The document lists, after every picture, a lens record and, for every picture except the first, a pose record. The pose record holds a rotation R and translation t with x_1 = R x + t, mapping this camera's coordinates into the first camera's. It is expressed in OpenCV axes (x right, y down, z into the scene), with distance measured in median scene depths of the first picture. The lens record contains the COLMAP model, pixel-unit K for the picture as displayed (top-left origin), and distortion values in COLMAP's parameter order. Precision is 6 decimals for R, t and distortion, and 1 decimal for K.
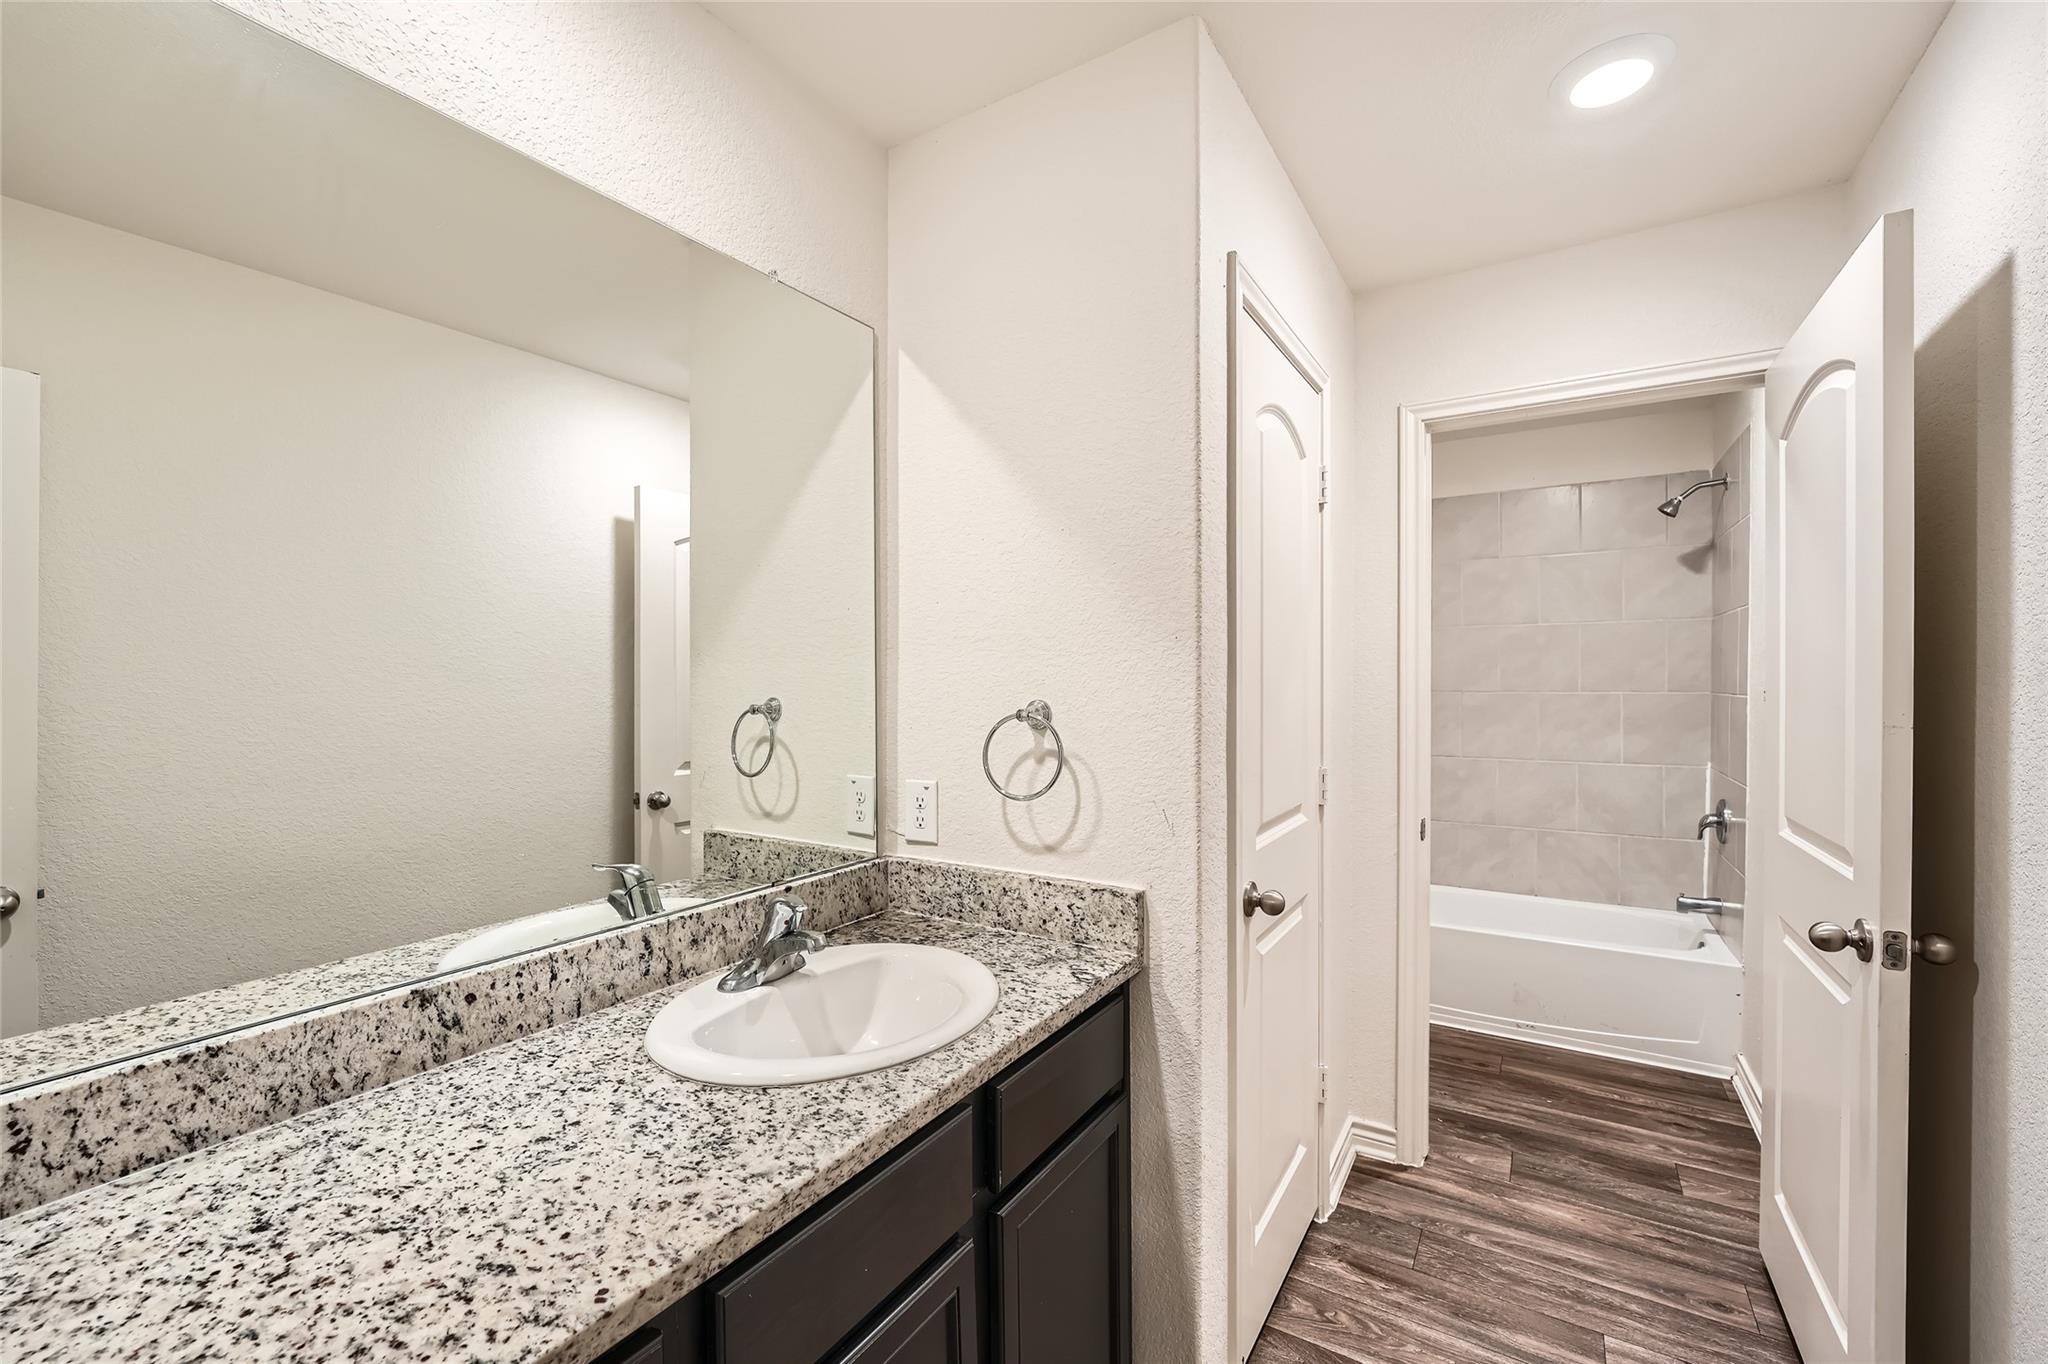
lens RADIAL K [[852.3, 0, 1014.8], [0, 852.3, 683.2], [0, 0, 1]] dist [-0.011350, 0.000075]
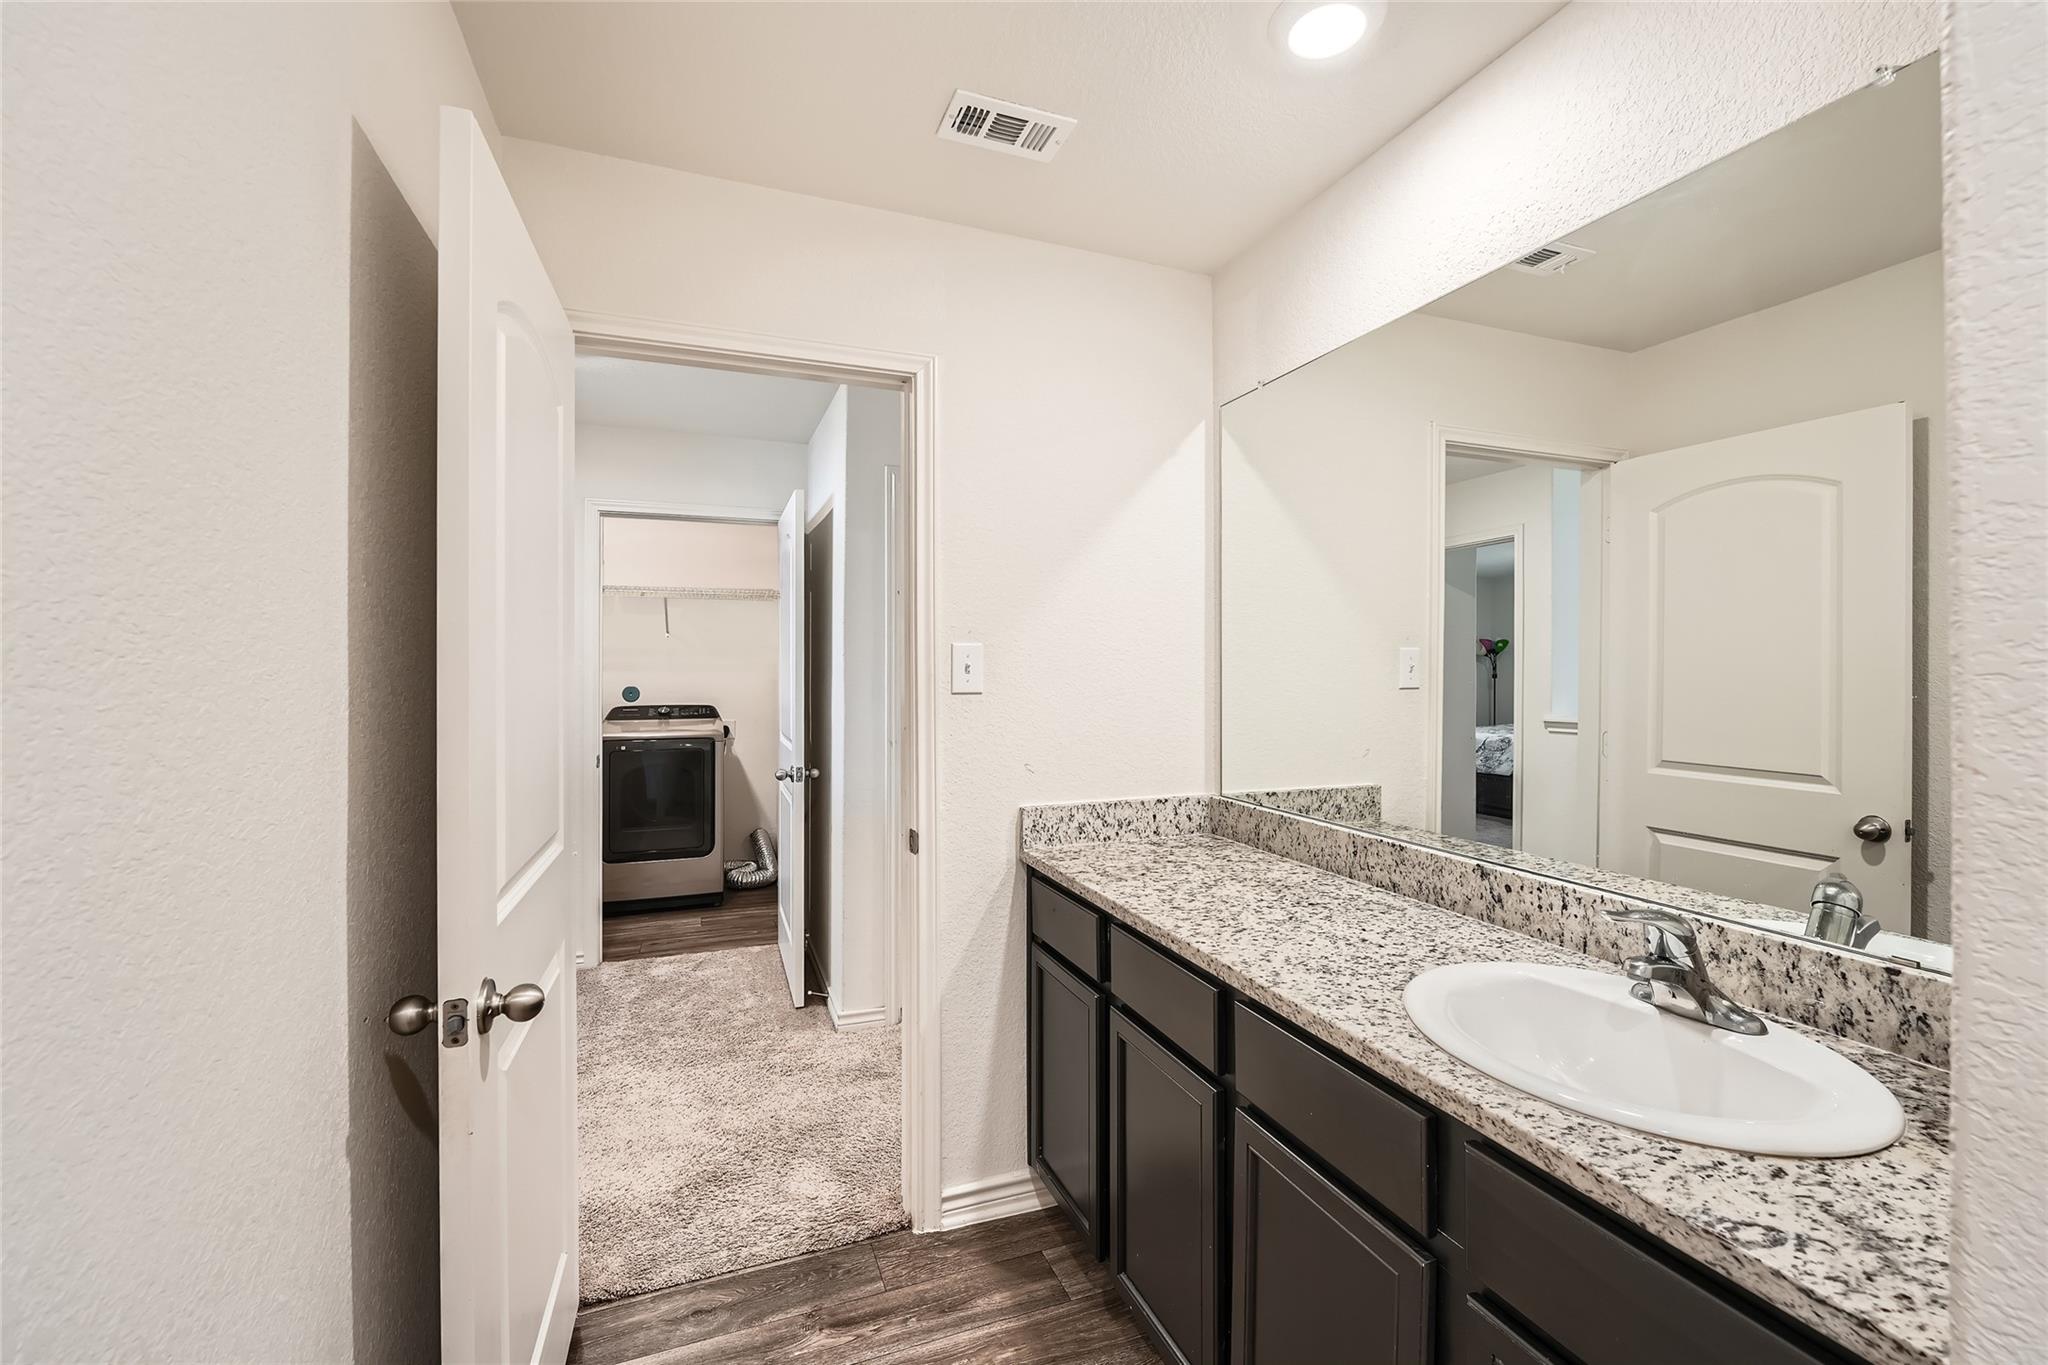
lens RADIAL K [[833.2, 0, 1028.2], [0, 833.2, 673.1], [0, 0, 1]] dist [-0.013914, -0.000076]
pose [[-0.592107, 0.011145, -0.805782, 1.150940], [-0.001874, 0.999883, 0.015206, -0.001382], [0.805857, 0.010514, -0.592016, 1.464755]]
